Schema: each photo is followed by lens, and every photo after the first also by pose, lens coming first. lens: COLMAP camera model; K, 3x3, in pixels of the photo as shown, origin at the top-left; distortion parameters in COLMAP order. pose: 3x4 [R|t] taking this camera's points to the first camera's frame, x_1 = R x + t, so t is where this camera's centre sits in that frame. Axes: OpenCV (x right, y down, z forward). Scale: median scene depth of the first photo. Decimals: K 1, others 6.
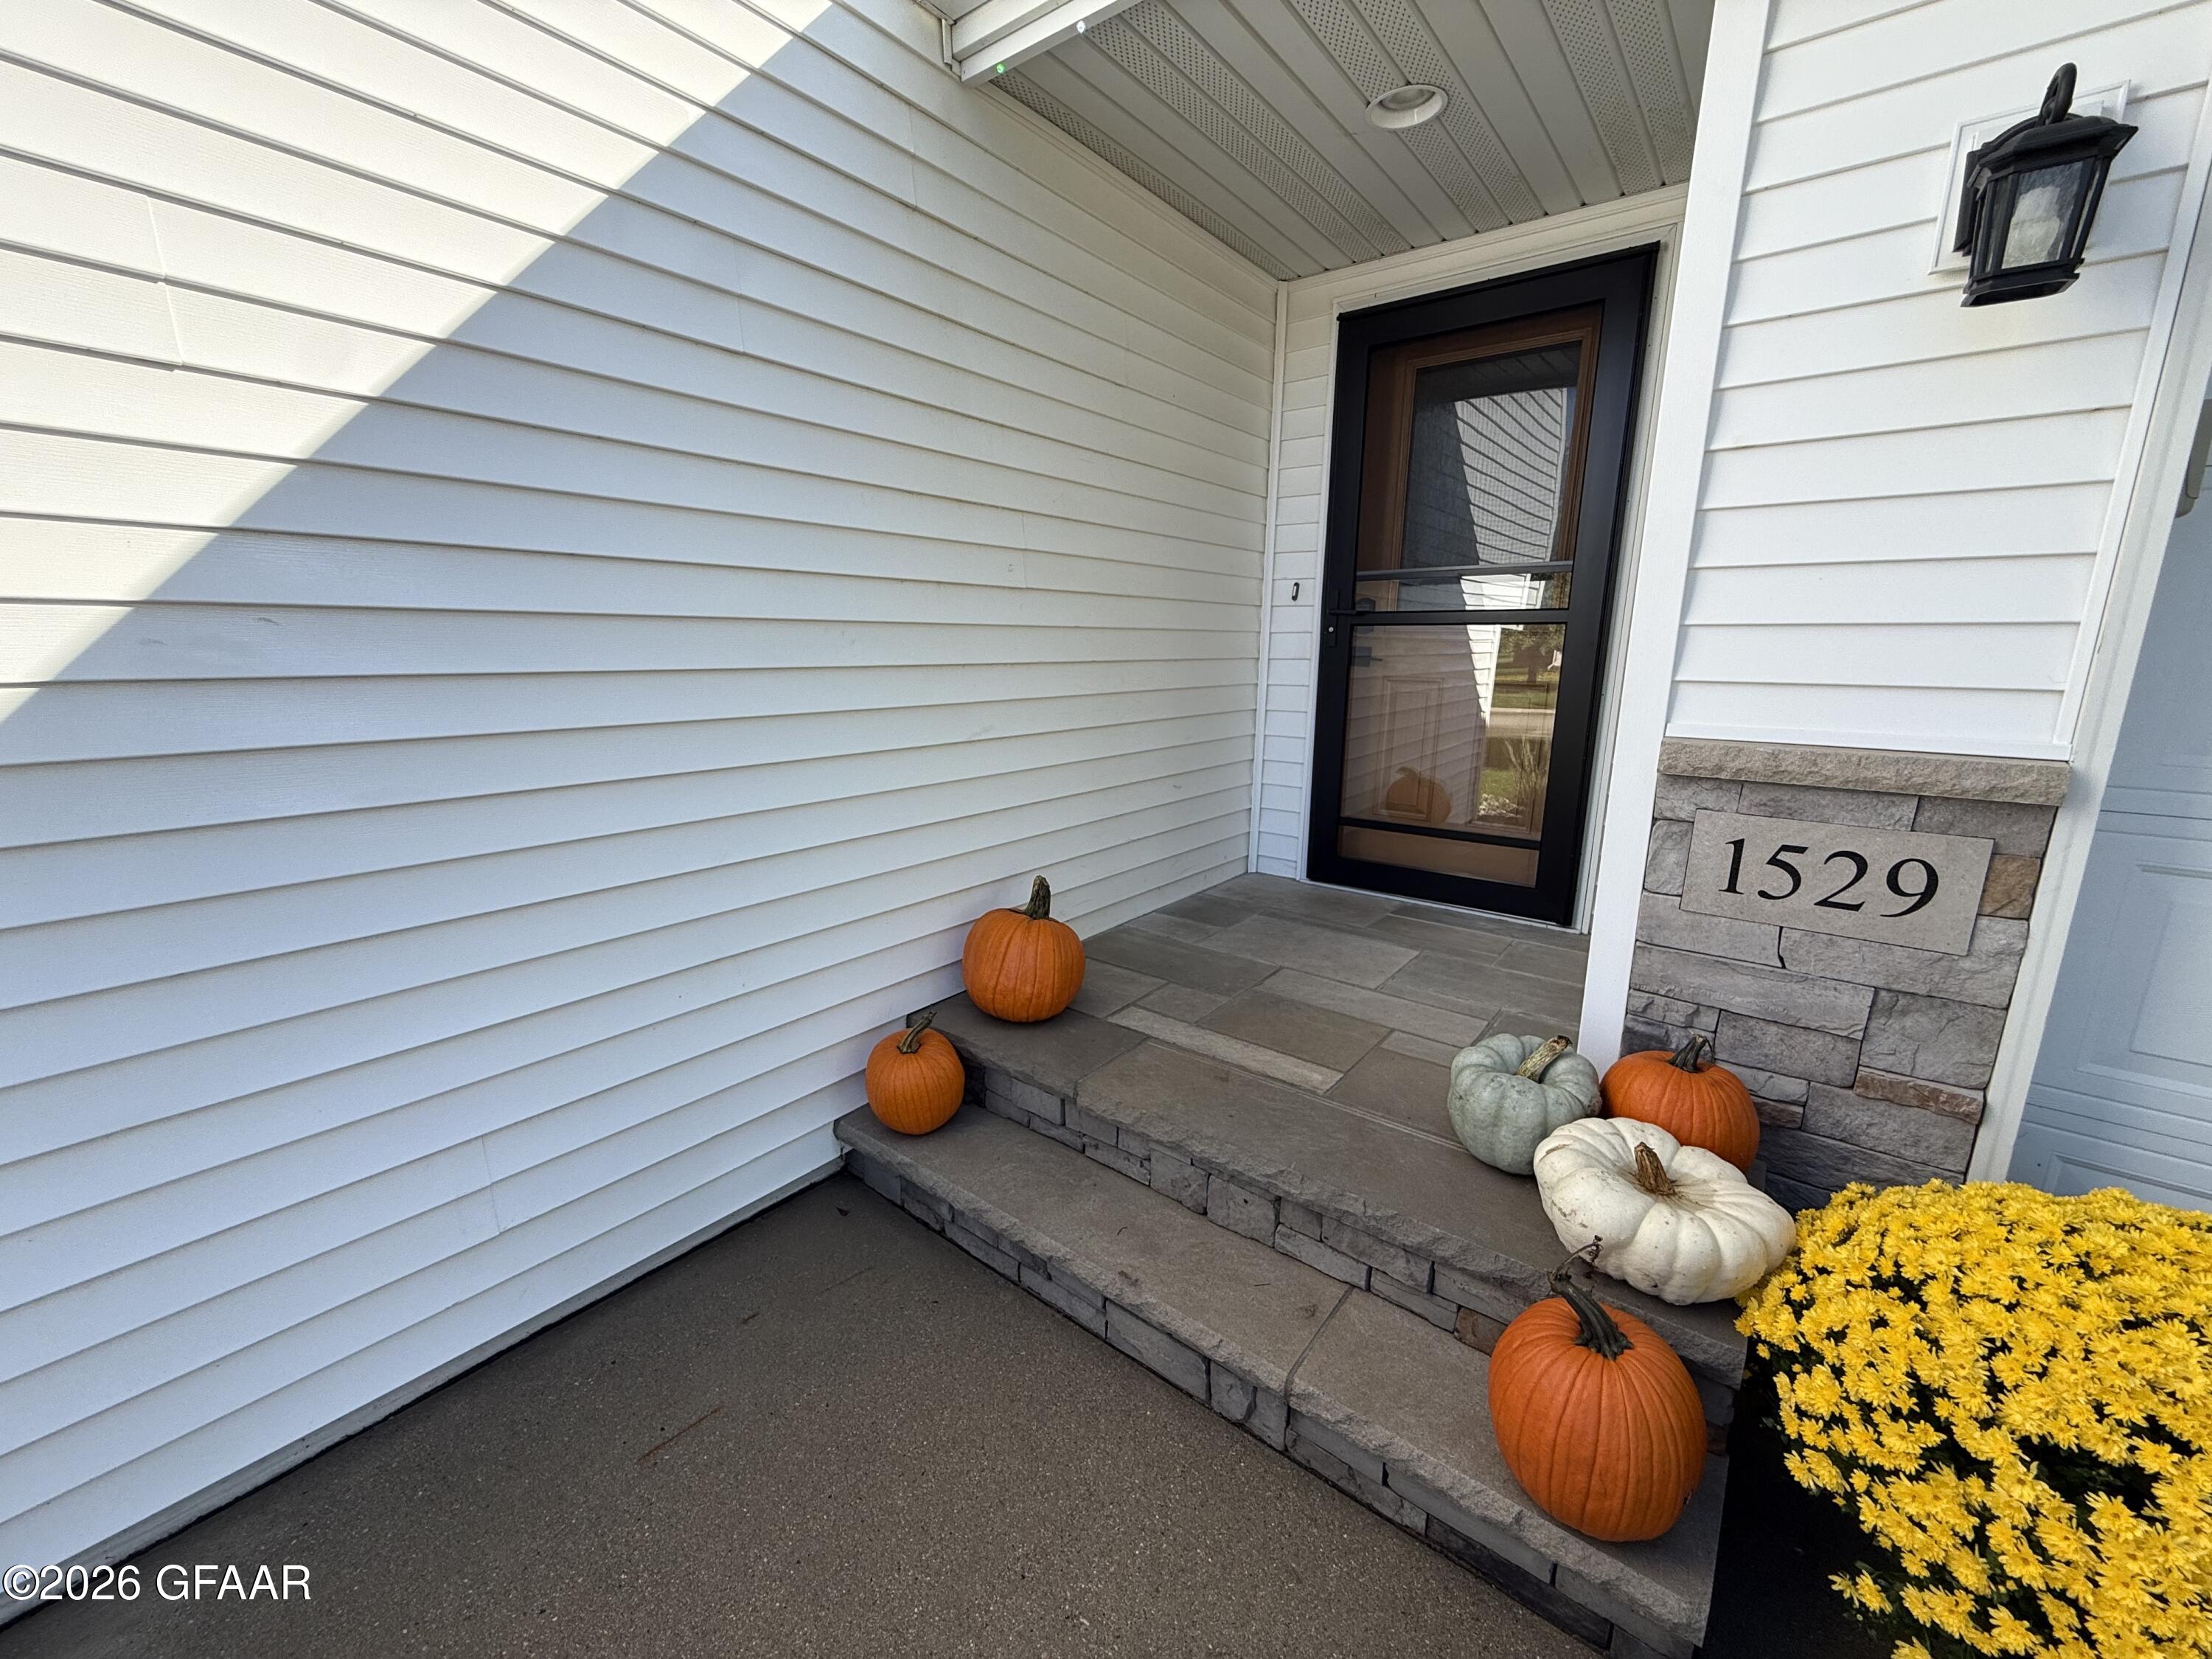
lens RADIAL K [[879.3, 0, 1100.0], [0, 879.3, 836.7], [0, 0, 1]] dist [0.000789, -0.000583]
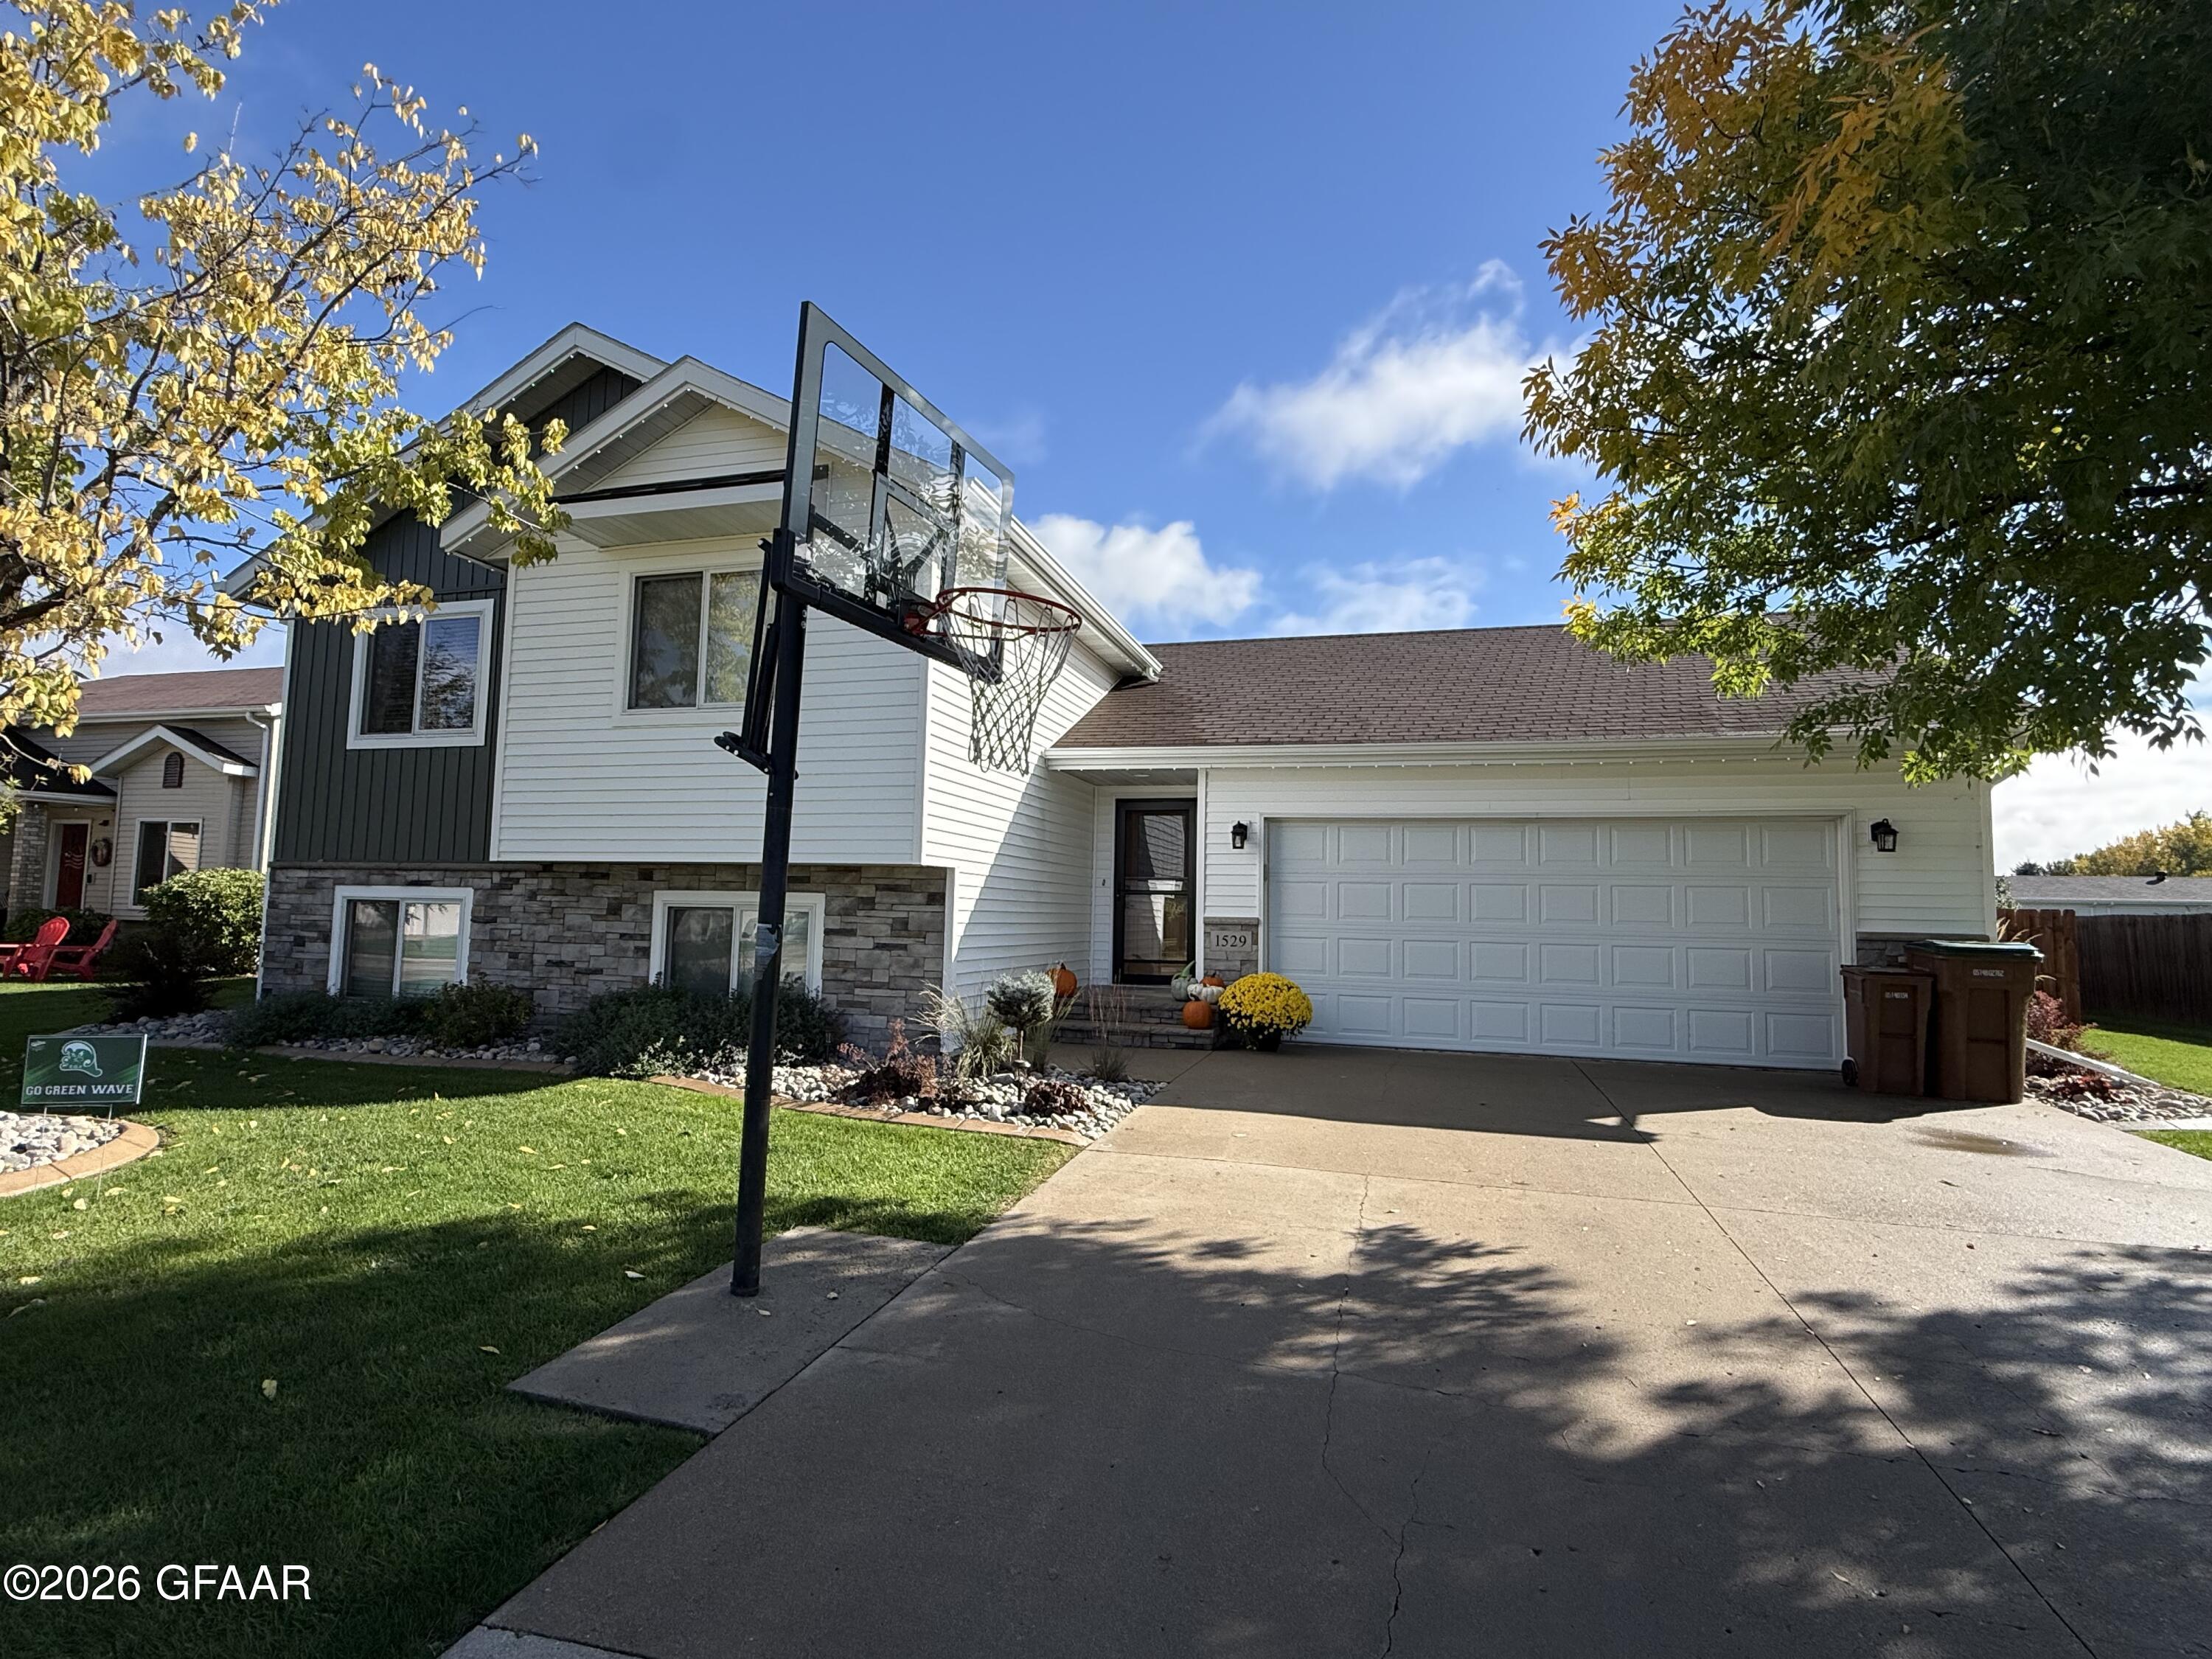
lens RADIAL K [[1041.9, 0, 1107.5], [0, 1041.9, 831.4], [0, 0, 1]] dist [0.000011, -0.000003]
pose [[0.925297, 0.046144, 0.376427, -2.207257], [0.066925, 0.957126, -0.281836, 1.100007], [-0.373293, 0.285974, 0.882537, -4.340636]]
